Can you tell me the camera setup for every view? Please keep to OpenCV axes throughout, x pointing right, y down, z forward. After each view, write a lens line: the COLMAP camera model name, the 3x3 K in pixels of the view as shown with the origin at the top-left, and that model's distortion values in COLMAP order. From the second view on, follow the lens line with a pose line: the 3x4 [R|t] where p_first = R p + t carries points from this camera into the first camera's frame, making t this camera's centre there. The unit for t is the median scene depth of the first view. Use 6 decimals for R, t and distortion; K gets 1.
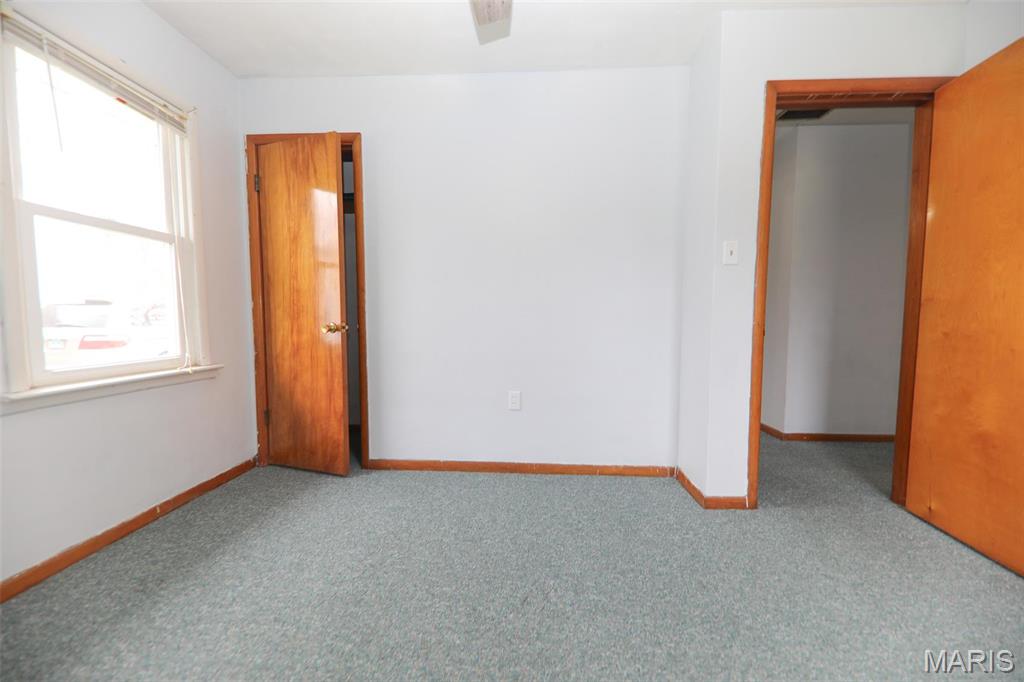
lens RADIAL K [[362.7, 0, 510.1], [0, 362.7, 342.0], [0, 0, 1]] dist [0.009445, -0.006857]
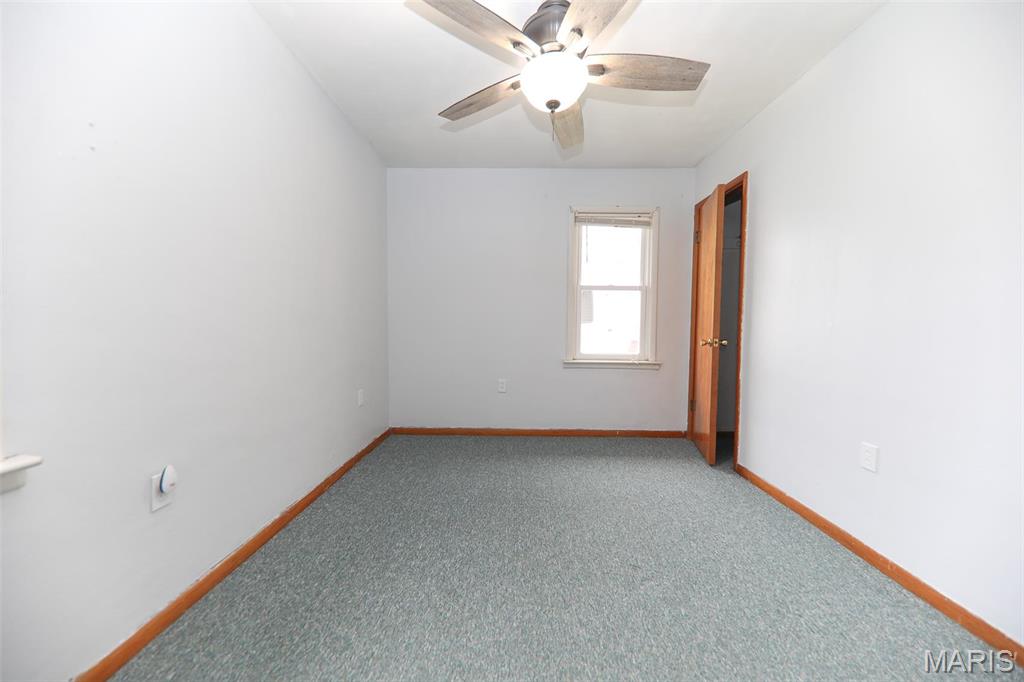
lens RADIAL K [[324.6, 0, 499.5], [0, 324.6, 333.0], [0, 0, 1]] dist [-0.000176, -0.000042]
pose [[0.047146, 0.021063, -0.998666, 0.610261], [-0.068490, 0.997493, 0.017804, -0.041684], [0.996537, 0.067559, 0.048470, 0.234009]]
